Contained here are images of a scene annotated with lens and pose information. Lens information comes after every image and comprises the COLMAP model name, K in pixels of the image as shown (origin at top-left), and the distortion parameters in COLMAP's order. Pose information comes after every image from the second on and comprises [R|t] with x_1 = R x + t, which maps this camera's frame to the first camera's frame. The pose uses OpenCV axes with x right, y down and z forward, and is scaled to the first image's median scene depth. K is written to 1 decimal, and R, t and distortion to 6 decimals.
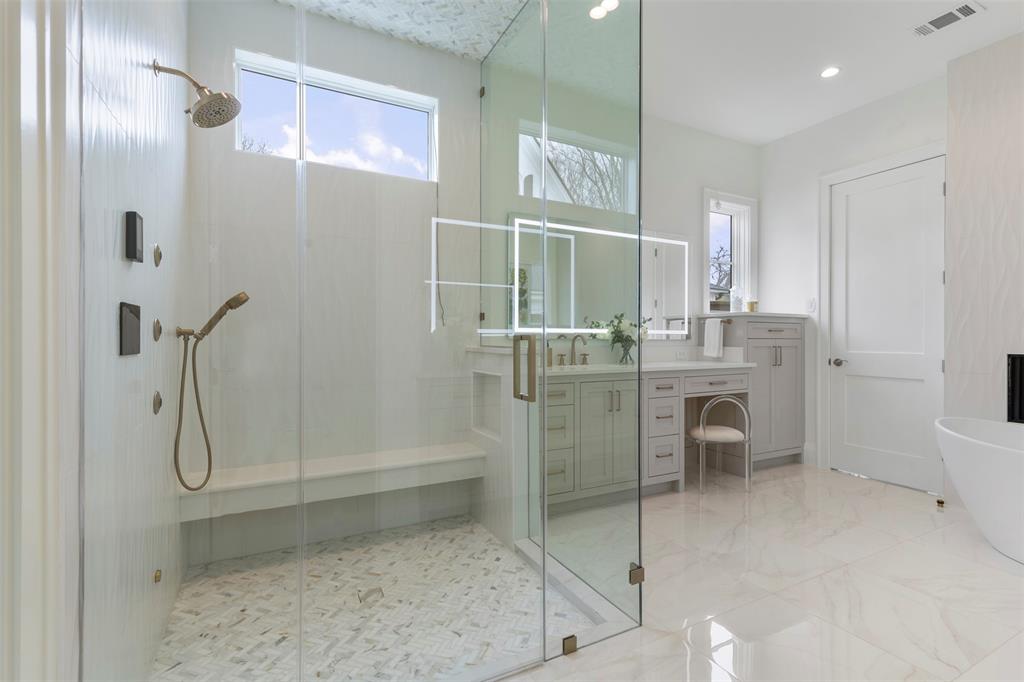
lens RADIAL K [[461.1, 0, 511.0], [0, 461.1, 338.5], [0, 0, 1]] dist [0.001298, -0.000343]
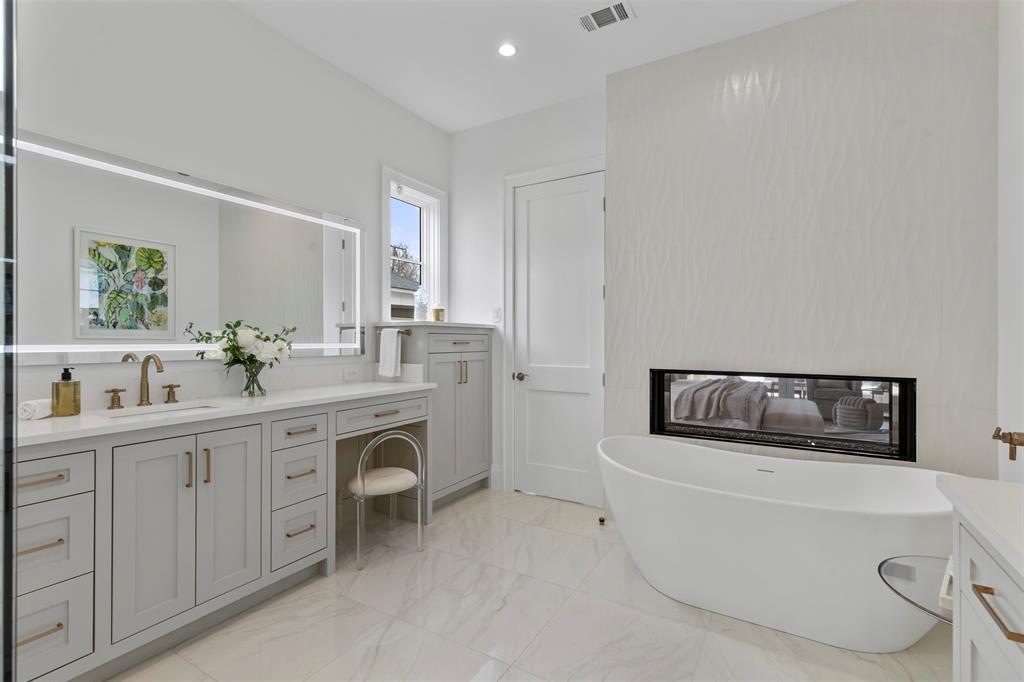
lens RADIAL K [[464.0, 0, 516.5], [0, 464.0, 342.9], [0, 0, 1]] dist [0.005301, -0.000061]
pose [[0.843934, -0.006167, 0.536412, 0.206306], [0.003138, 0.999974, 0.006558, -0.024541], [-0.536438, -0.003851, 0.843931, 0.219291]]
